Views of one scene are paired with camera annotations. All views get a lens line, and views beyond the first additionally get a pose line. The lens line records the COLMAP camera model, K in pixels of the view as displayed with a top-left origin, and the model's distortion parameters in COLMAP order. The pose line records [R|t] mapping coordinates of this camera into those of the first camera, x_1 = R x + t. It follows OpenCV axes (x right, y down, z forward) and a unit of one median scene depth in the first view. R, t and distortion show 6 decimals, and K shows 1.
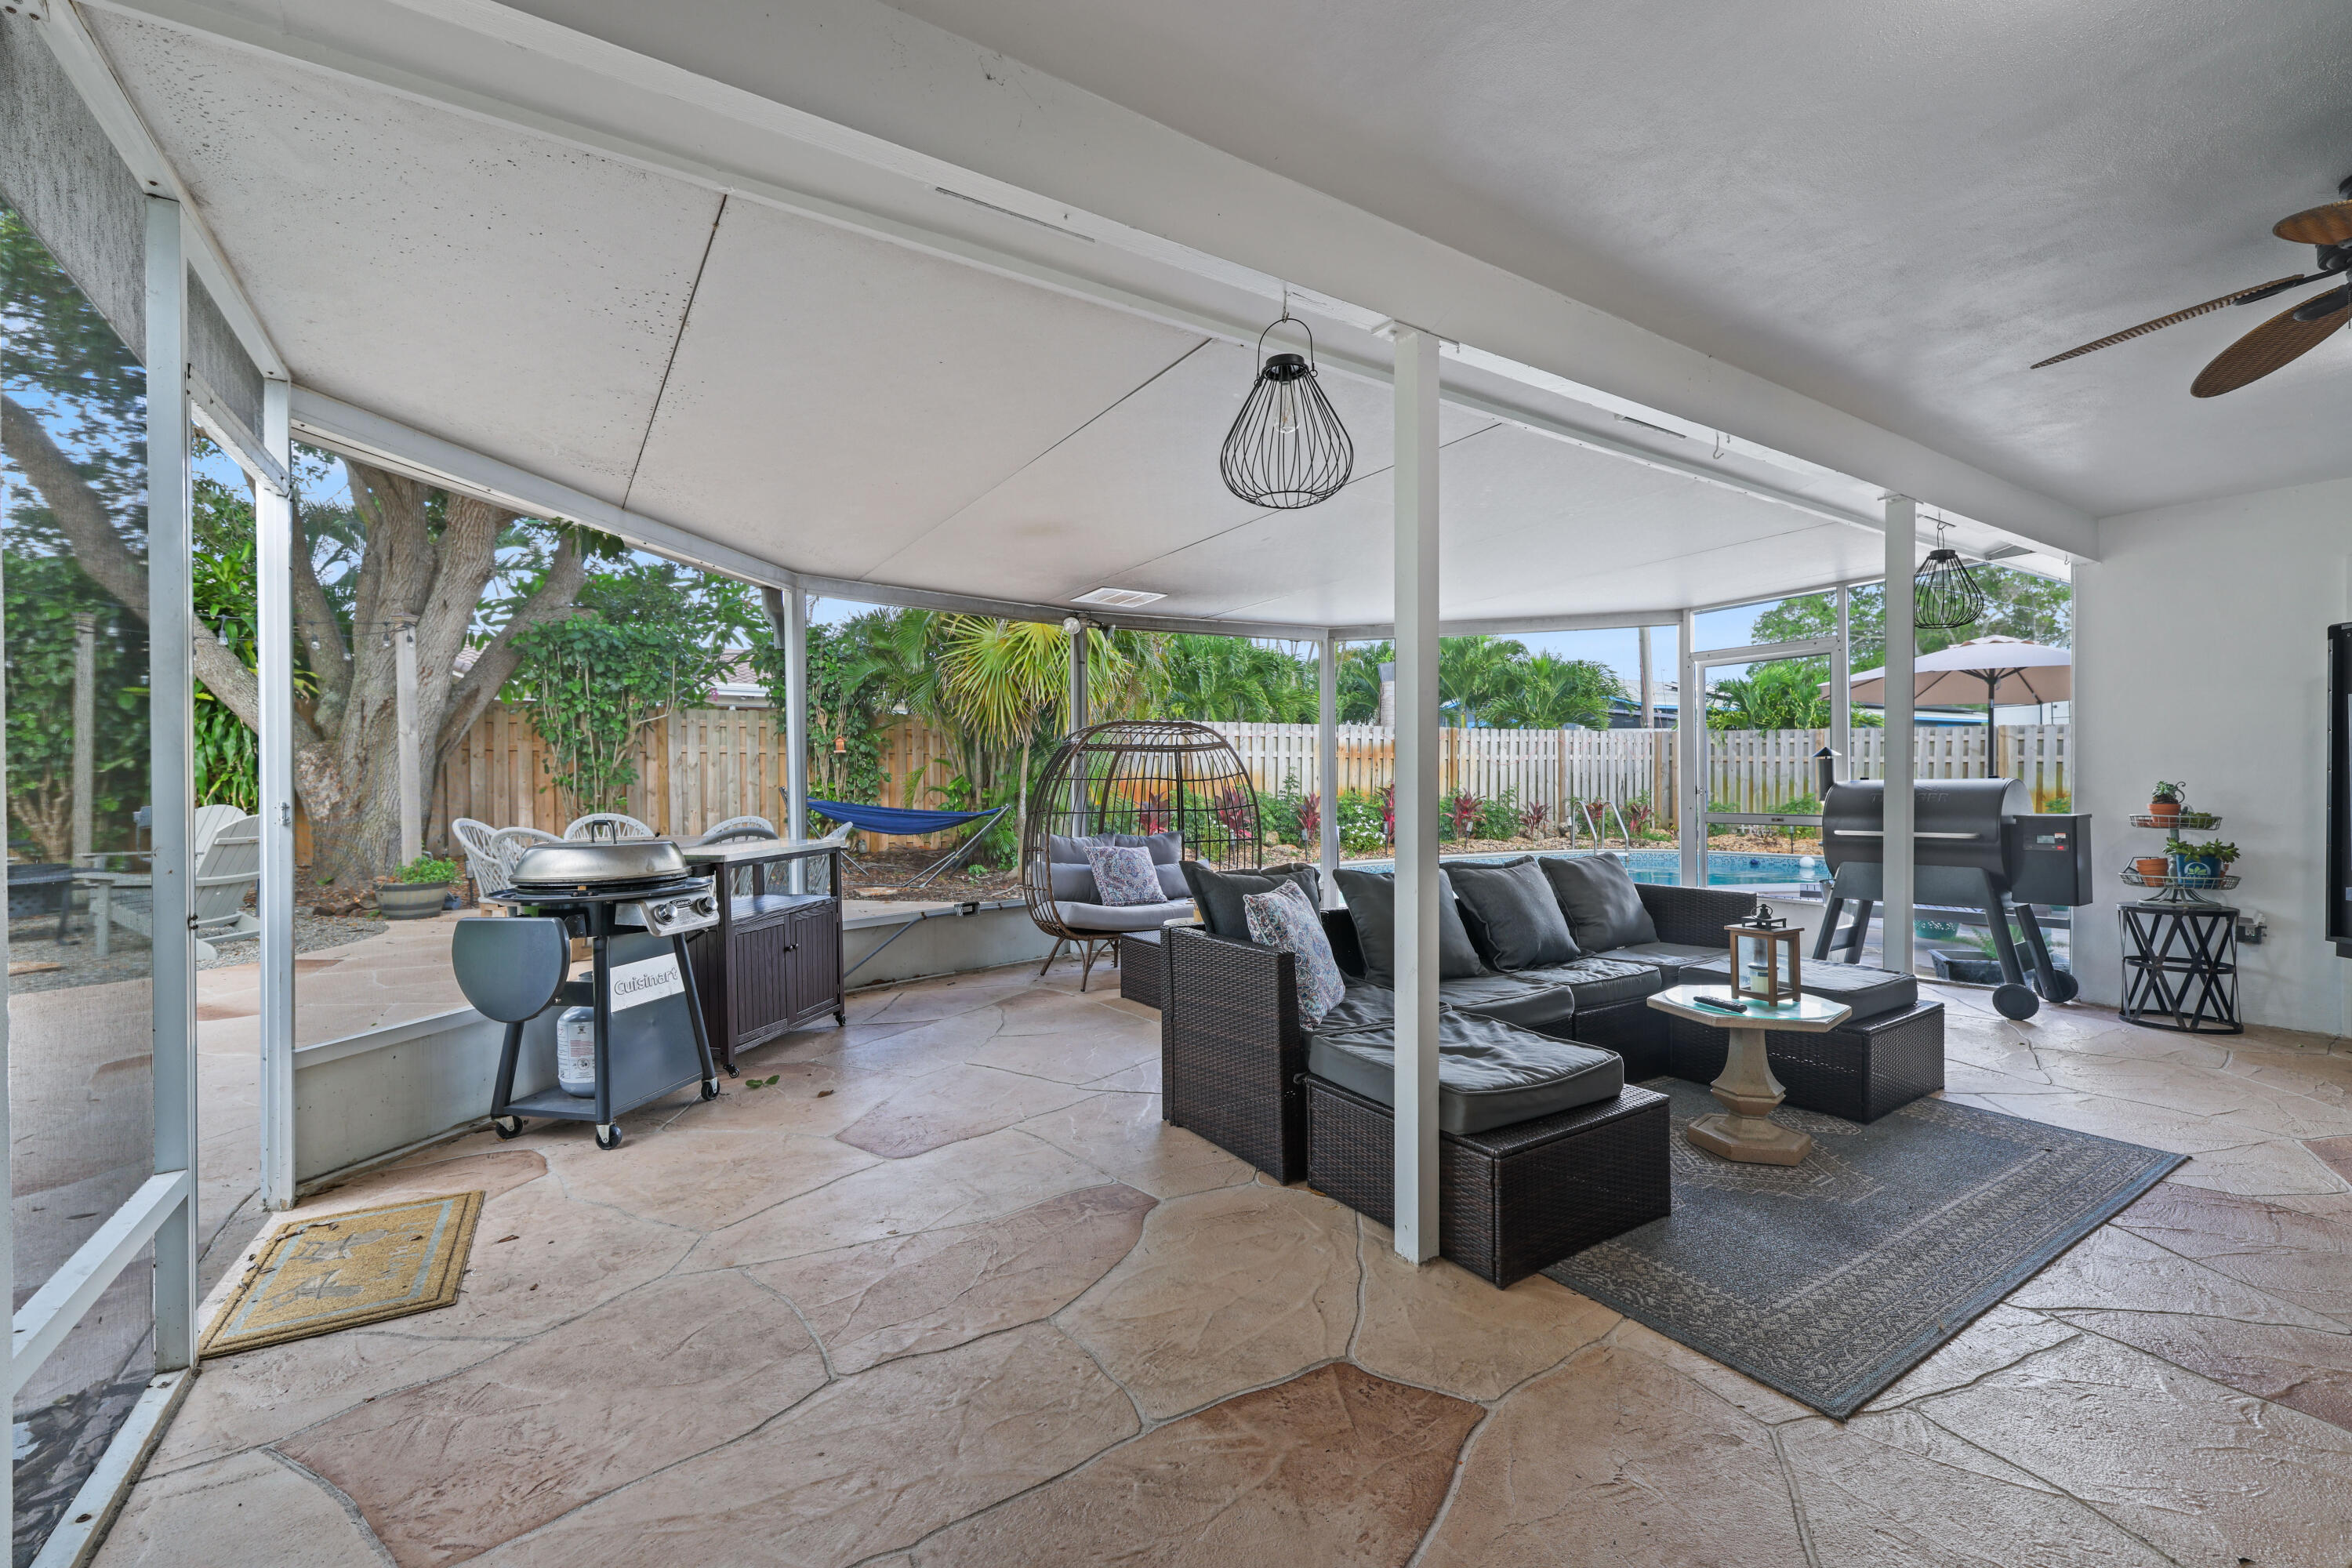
lens RADIAL K [[991.3, 0, 1176.0], [0, 991.3, 784.0], [0, 0, 1]] dist [0.003353, 0.000317]
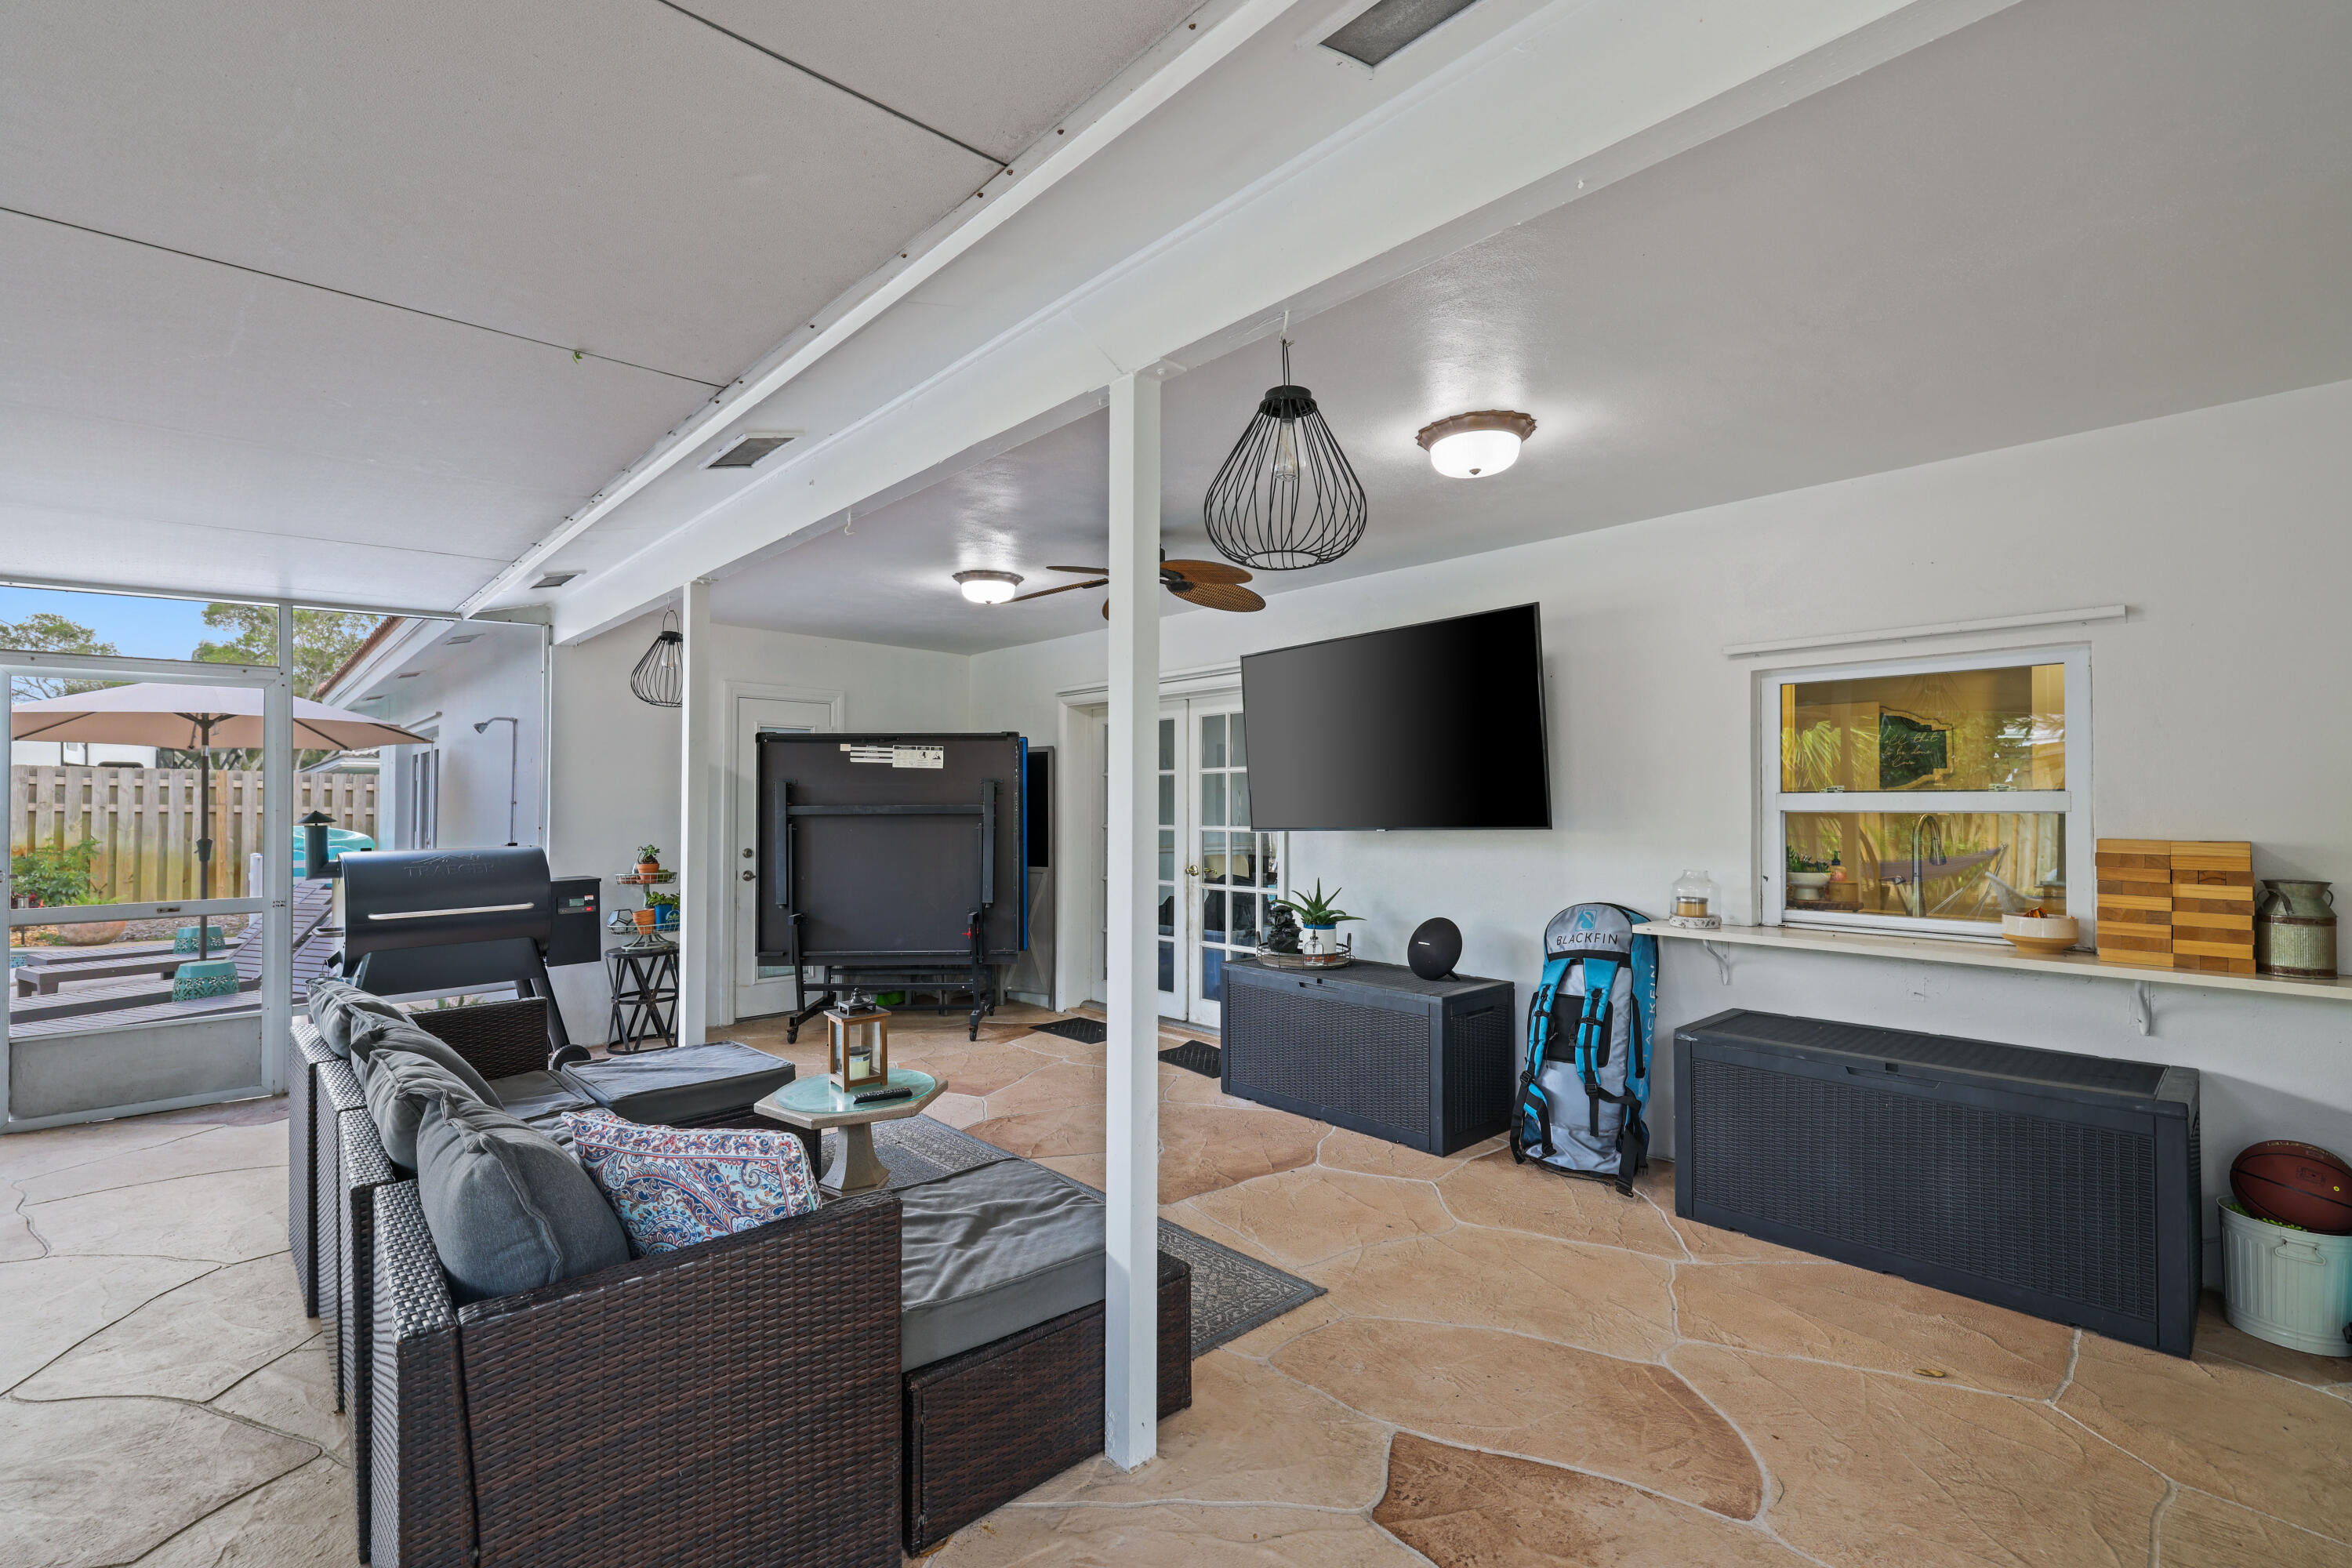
lens RADIAL K [[1012.0, 0, 1176.0], [0, 1012.0, 784.0], [0, 0, 1]] dist [-0.001470, 0.000073]
pose [[-0.169571, 0.026332, 0.985166, -0.375772], [0.008326, 0.999646, -0.025286, -0.046358], [-0.985483, 0.003915, -0.169730, 0.656748]]
